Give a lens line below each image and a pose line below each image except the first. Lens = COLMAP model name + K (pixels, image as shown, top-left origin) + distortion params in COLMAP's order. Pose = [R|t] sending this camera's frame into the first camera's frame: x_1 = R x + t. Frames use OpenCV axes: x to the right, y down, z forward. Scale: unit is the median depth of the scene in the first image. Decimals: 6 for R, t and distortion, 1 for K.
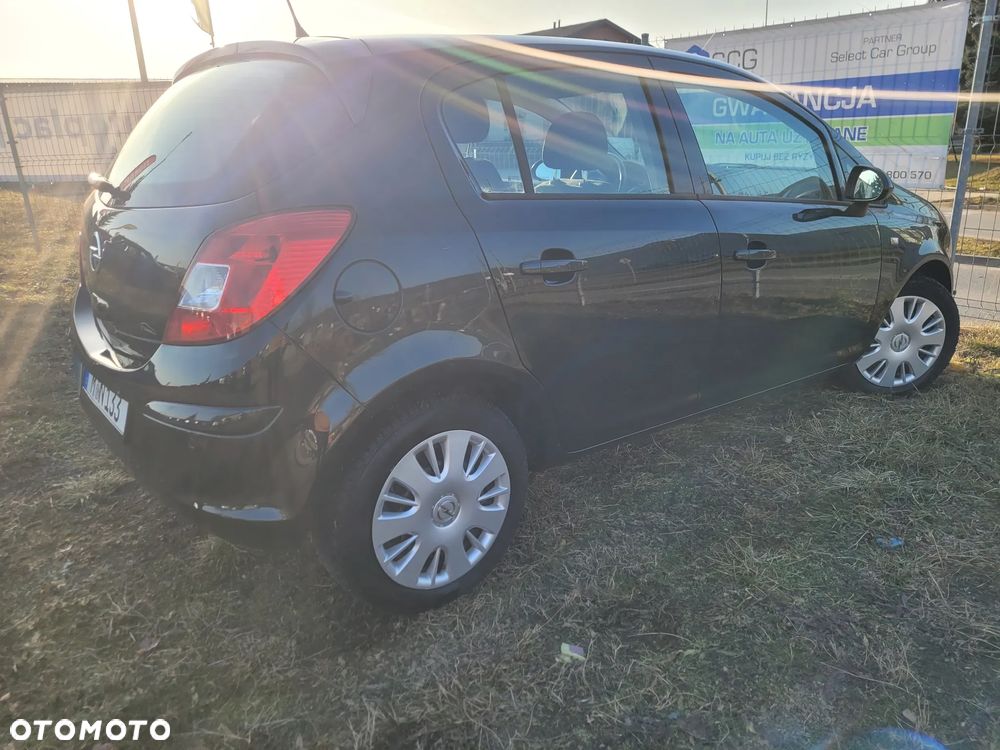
lens RADIAL K [[751.6, 0, 497.0], [0, 751.6, 366.6], [0, 0, 1]] dist [0.056865, -0.047373]
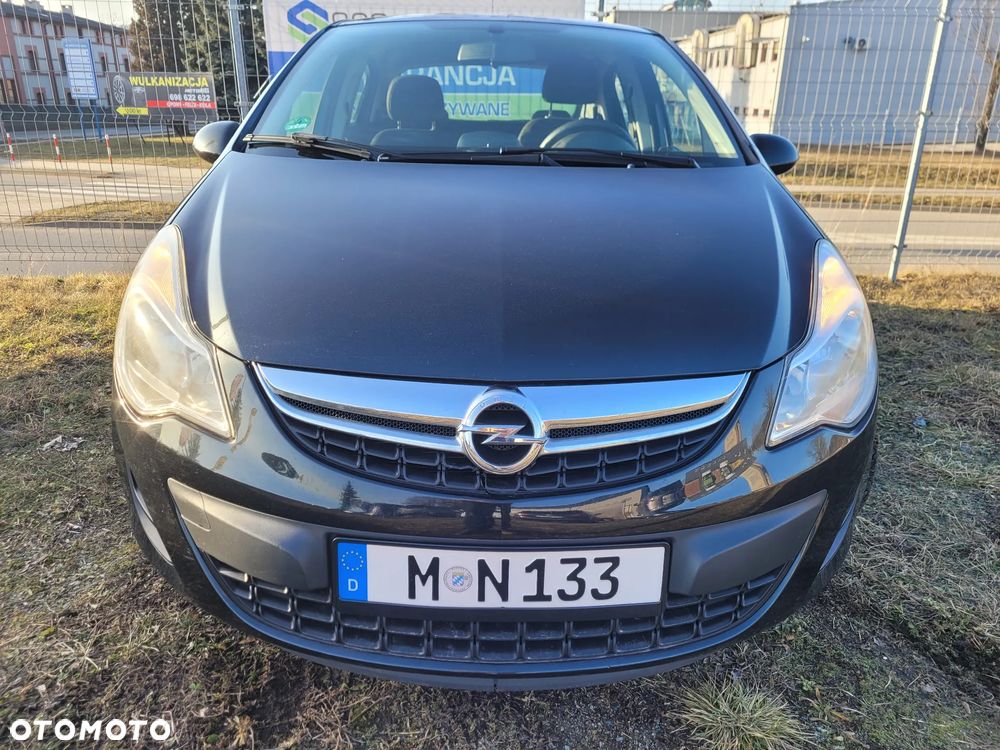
lens RADIAL K [[751.6, 0, 493.5], [0, 751.6, 374.7], [0, 0, 1]] dist [0.056865, -0.047373]
pose [[0.606040, -0.233229, 0.760473, -0.626354], [0.209824, 0.969060, 0.129986, -0.120079], [-0.767261, 0.080789, 0.636226, 0.515370]]
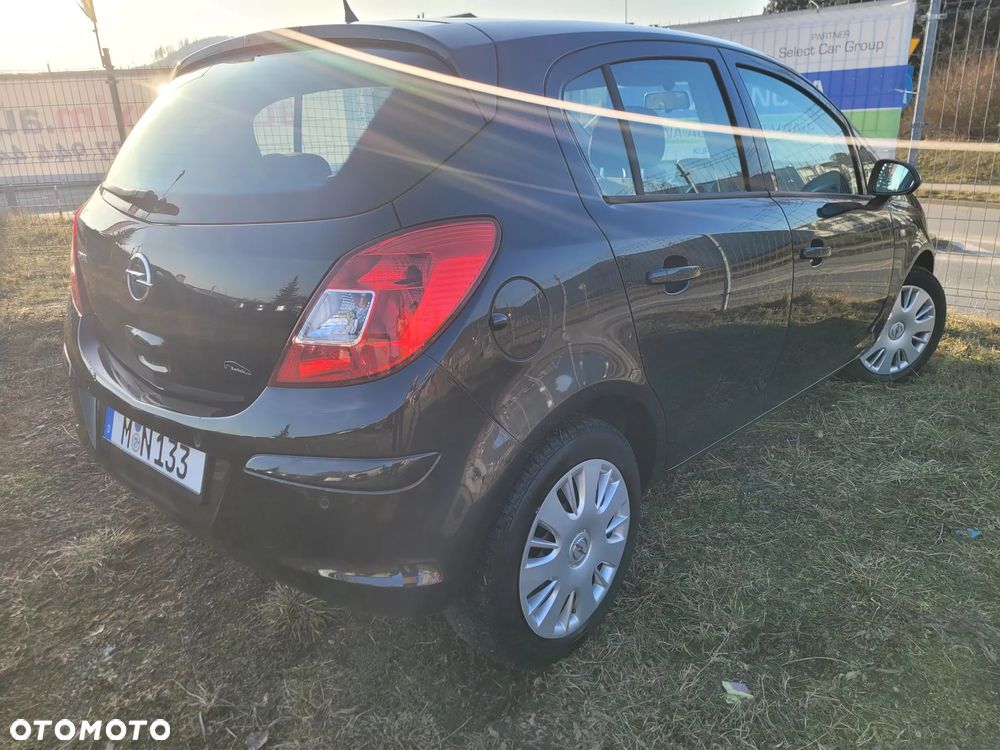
lens RADIAL K [[751.6, 0, 496.9], [0, 751.6, 372.8], [0, 0, 1]] dist [0.056865, -0.047373]
pose [[0.985545, -0.057627, 0.159313, -0.175971], [0.055527, 0.998302, 0.017604, -0.024300], [-0.160057, -0.008504, 0.987071, 0.073505]]
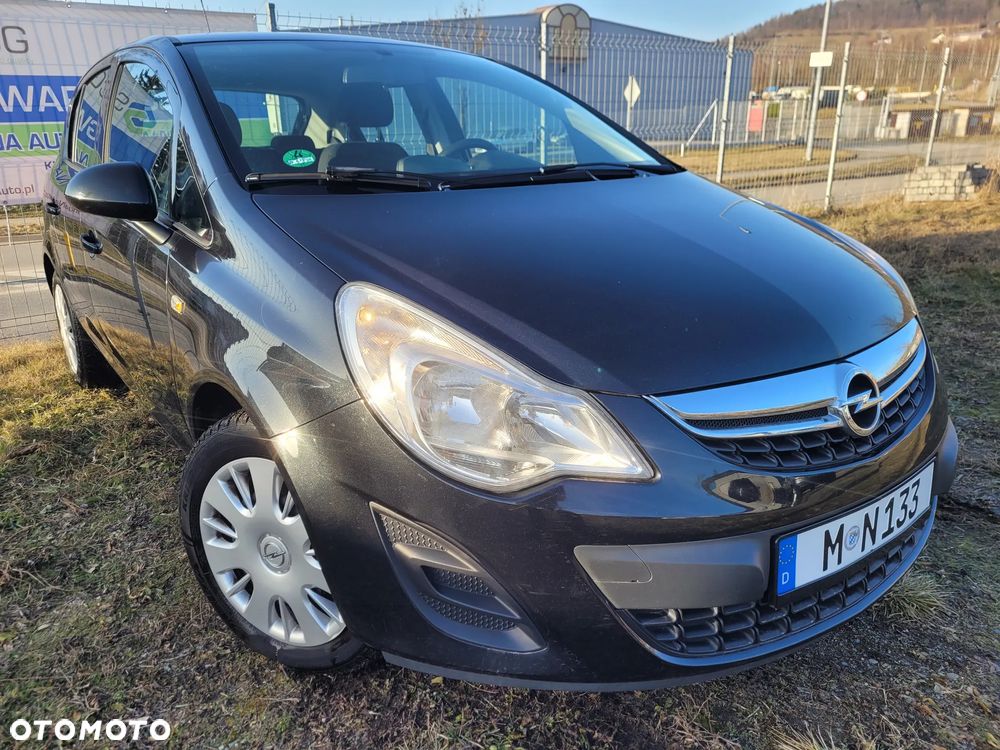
lens RADIAL K [[751.6, 0, 485.6], [0, 751.6, 381.4], [0, 0, 1]] dist [0.056865, -0.047373]
pose [[0.039879, -0.296880, 0.954082, -0.756438], [0.322650, 0.907517, 0.268905, -0.230681], [-0.945678, 0.297111, 0.131980, 0.870935]]
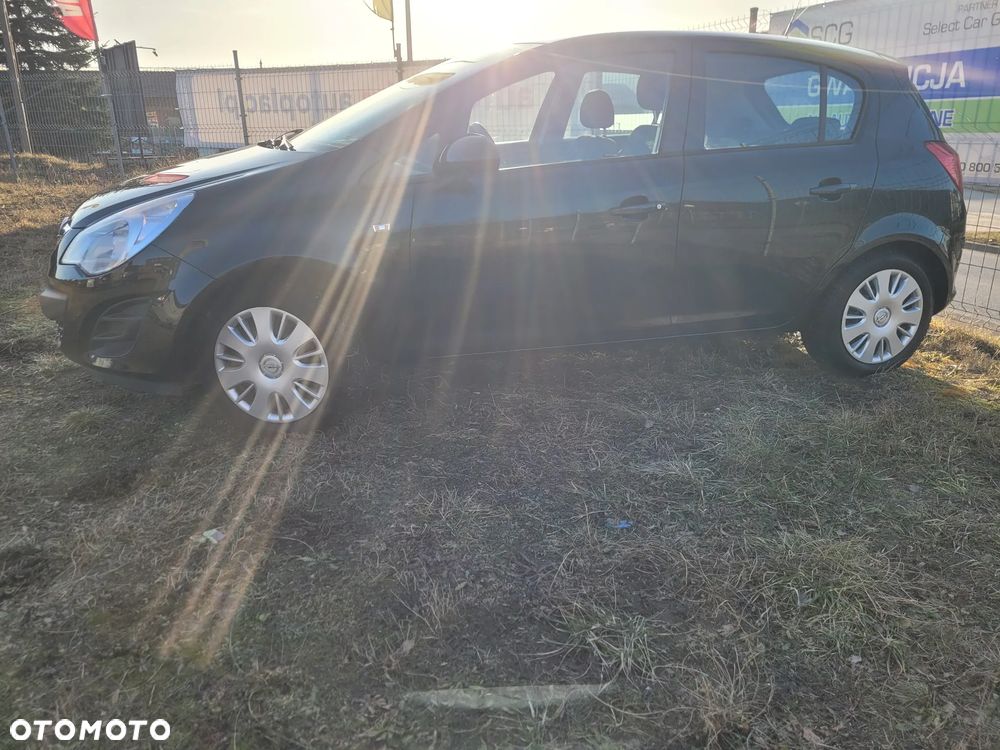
lens RADIAL K [[751.6, 0, 493.4], [0, 751.6, 372.5], [0, 0, 1]] dist [0.056865, -0.047373]
pose [[0.933605, 0.138884, -0.330291, 0.466338], [-0.133792, 0.990272, 0.038221, 0.018293], [0.332386, 0.008507, 0.943105, 0.034126]]
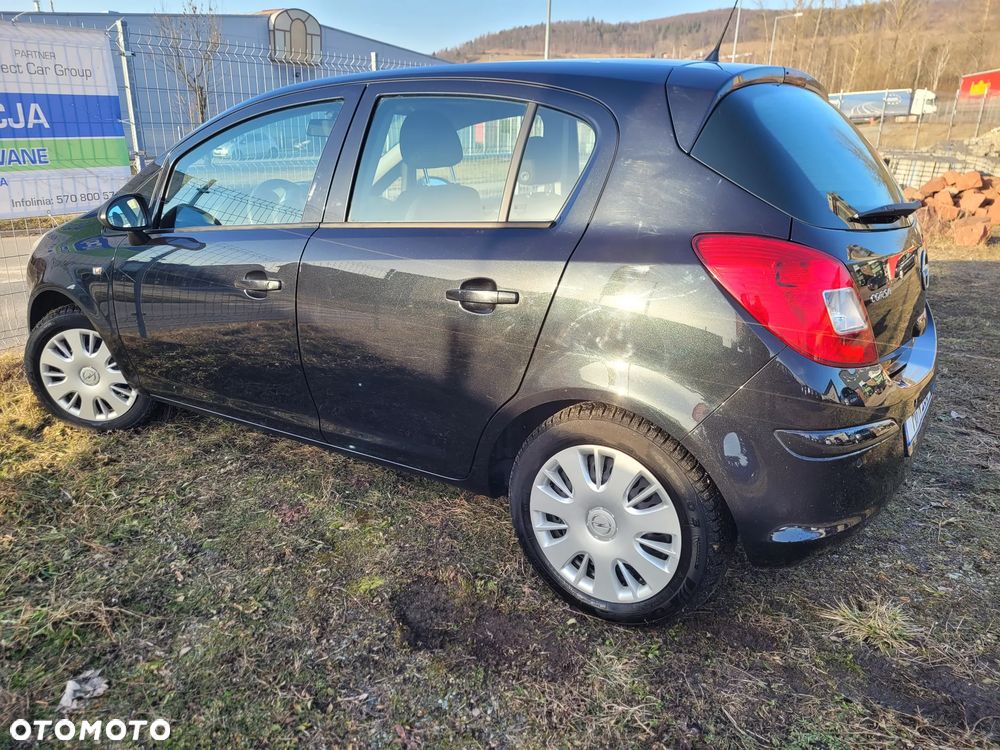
lens RADIAL K [[751.6, 0, 486.1], [0, 751.6, 378.0], [0, 0, 1]] dist [0.056865, -0.047373]
pose [[-0.295080, -0.276869, 0.914479, -0.838761], [0.289667, 0.886130, 0.361755, -0.354254], [-0.910506, 0.371641, -0.181280, 1.120416]]
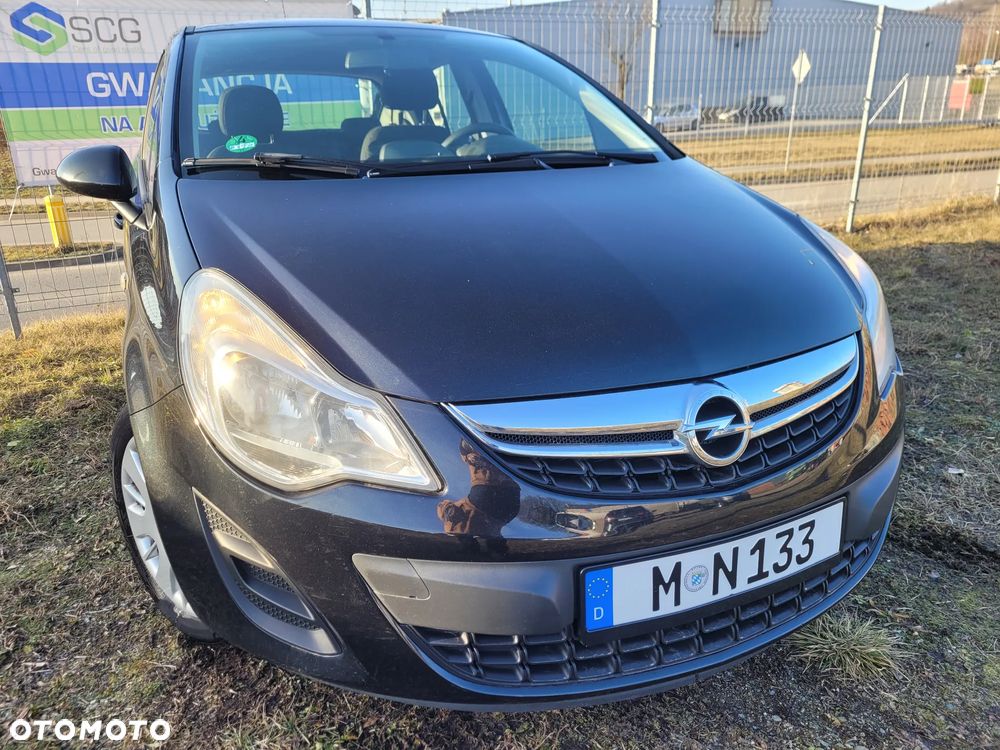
lens RADIAL K [[751.6, 0, 482.8], [0, 751.6, 371.4], [0, 0, 1]] dist [0.056865, -0.047373]
pose [[0.251418, -0.298866, 0.920580, -0.715224], [0.309857, 0.925928, 0.215978, -0.183890], [-0.916939, 0.230947, 0.325400, 0.717300]]
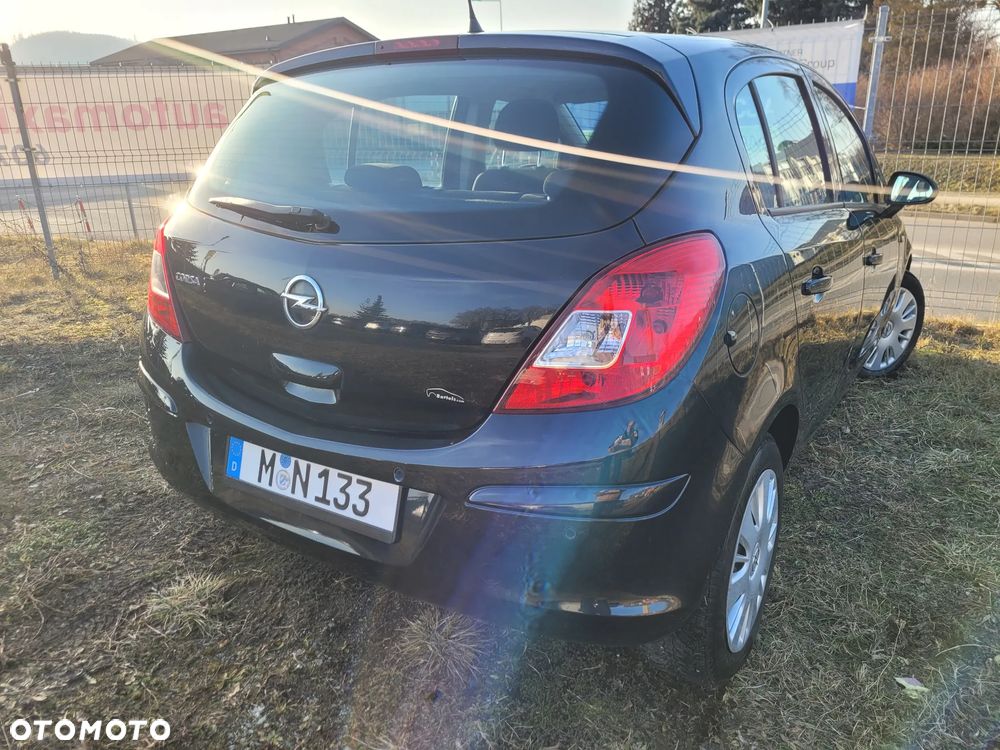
lens RADIAL K [[751.6, 0, 498.2], [0, 751.6, 367.6], [0, 0, 1]] dist [0.056865, -0.047373]
pose [[0.944567, -0.092948, 0.314886, -0.369560], [0.092466, 0.995579, 0.016504, -0.048985], [-0.315028, 0.013527, 0.948986, 0.135032]]
